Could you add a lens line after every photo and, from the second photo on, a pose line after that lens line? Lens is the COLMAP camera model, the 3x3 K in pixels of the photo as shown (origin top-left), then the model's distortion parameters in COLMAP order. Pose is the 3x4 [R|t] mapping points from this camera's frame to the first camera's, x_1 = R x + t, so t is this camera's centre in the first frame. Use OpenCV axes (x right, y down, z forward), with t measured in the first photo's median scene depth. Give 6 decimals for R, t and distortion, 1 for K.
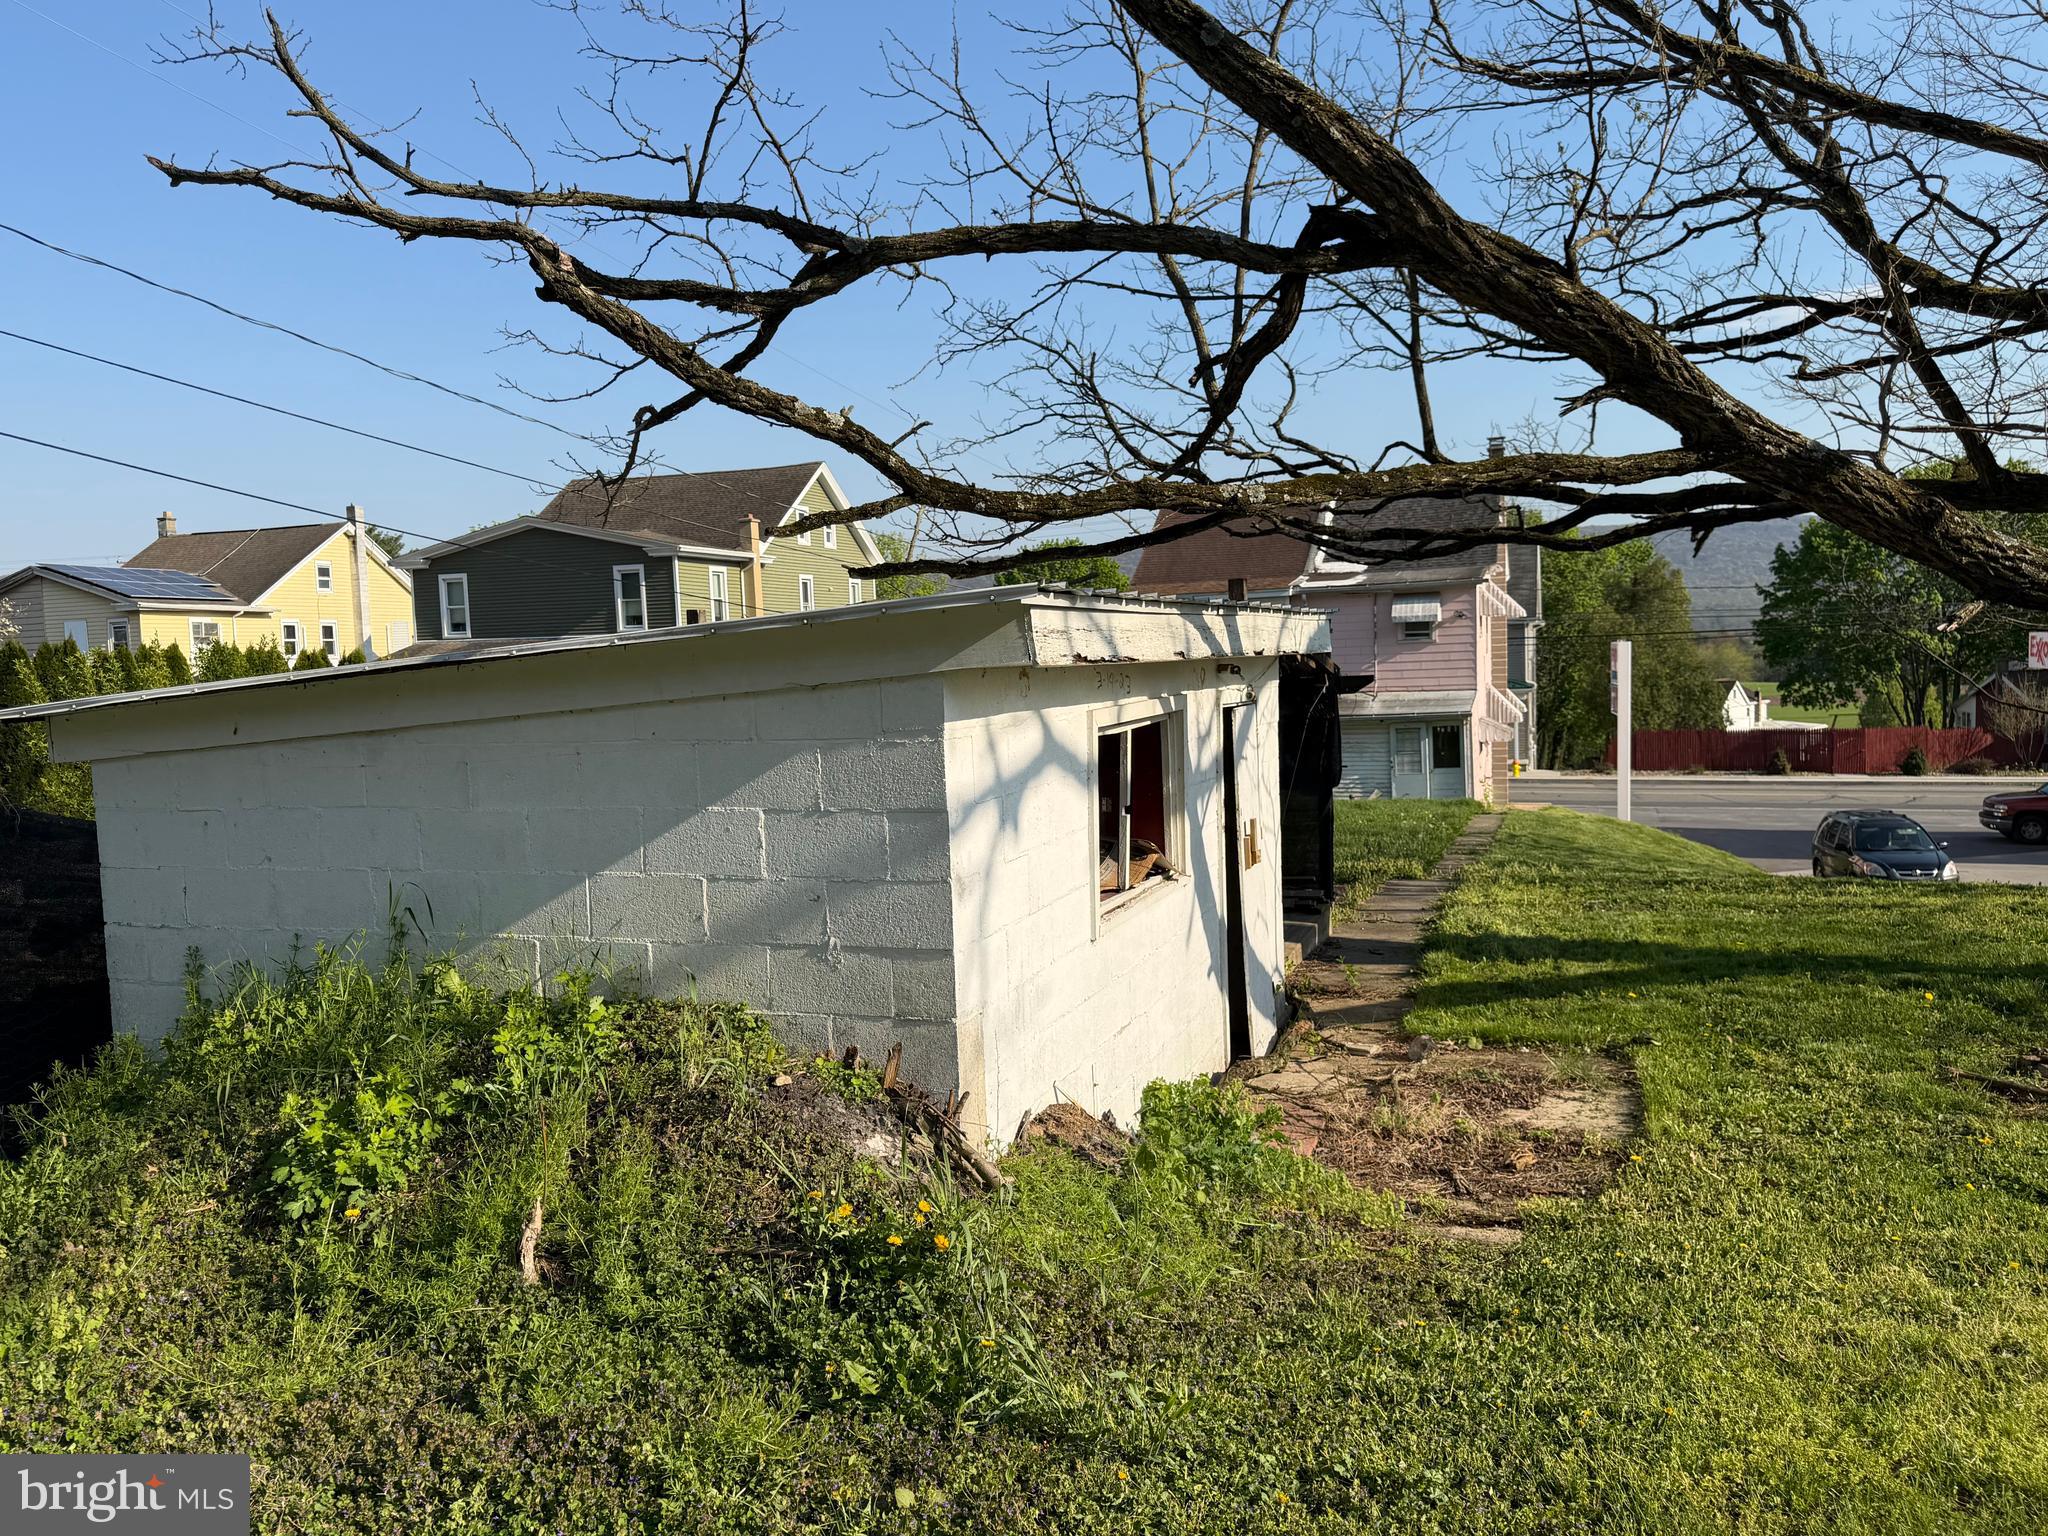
lens RADIAL K [[1546.7, 0, 1021.6], [0, 1546.7, 766.5], [0, 0, 1]] dist [0.012363, 0.004353]
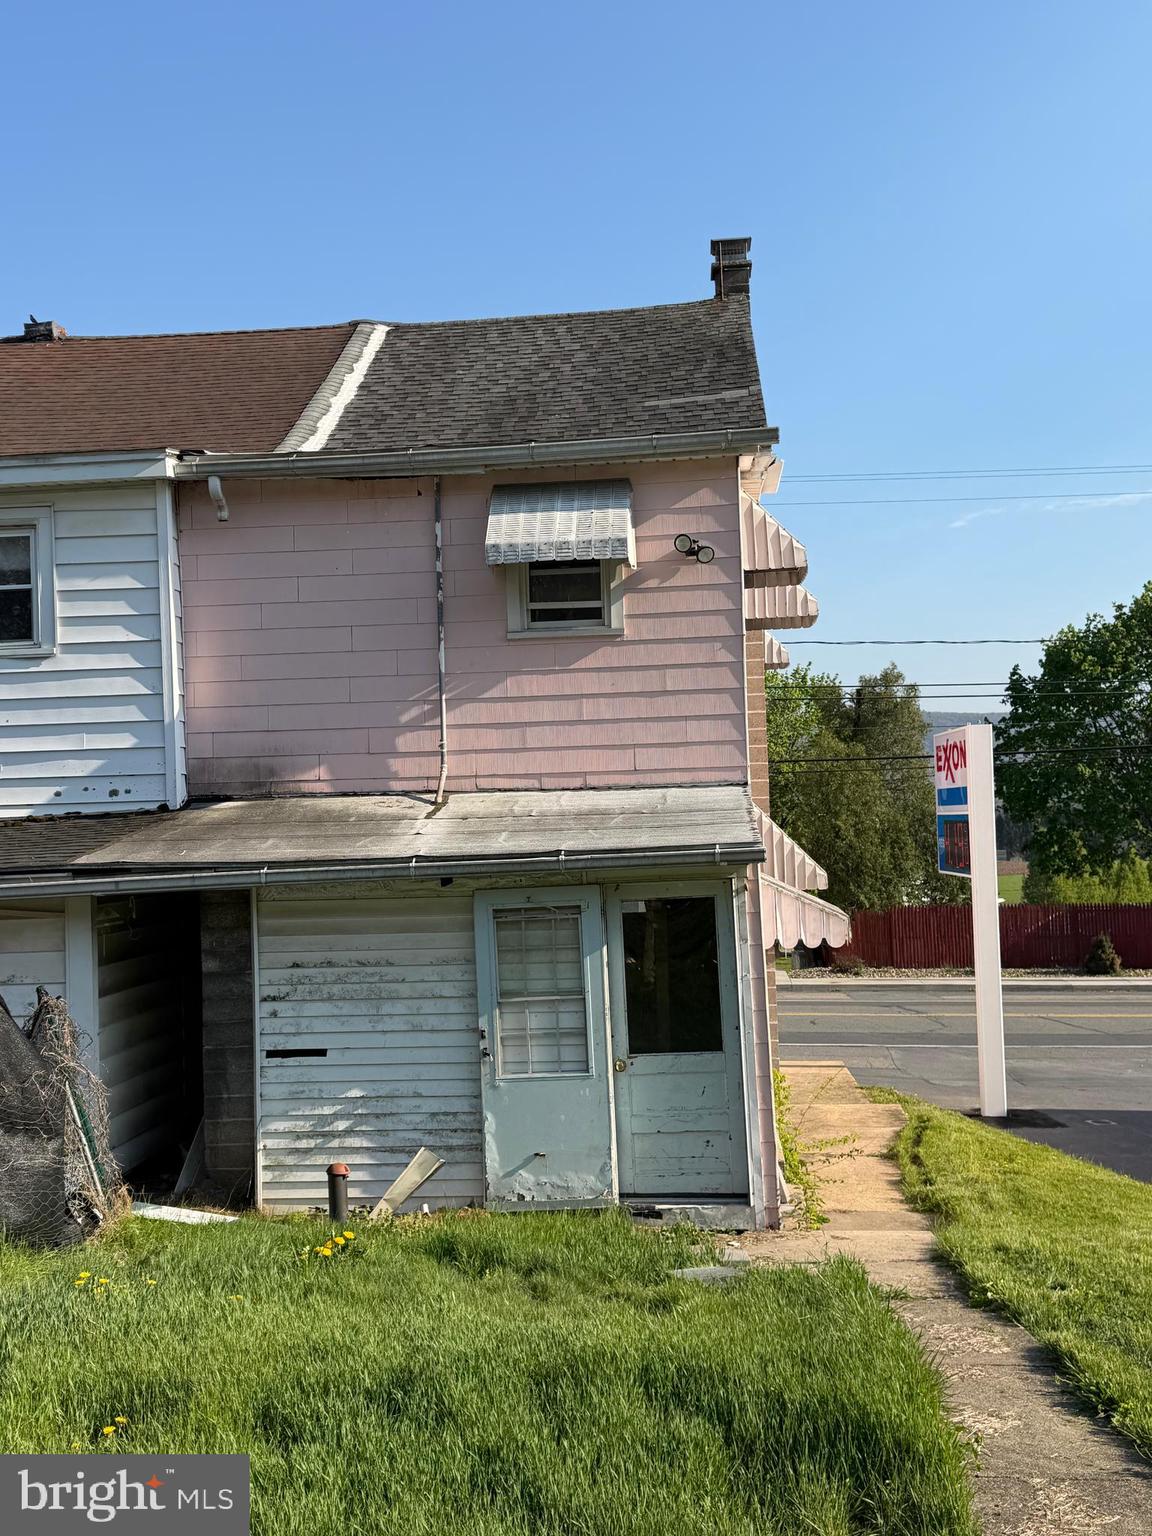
lens RADIAL K [[1566.5, 0, 577.4], [0, 1566.5, 767.0], [0, 0, 1]] dist [0.012022, 0.000000]
pose [[0.967366, 0.019749, 0.252612, 0.178291], [0.008581, 0.993833, -0.110558, -0.017408], [-0.253237, 0.109118, 0.961231, 0.697636]]
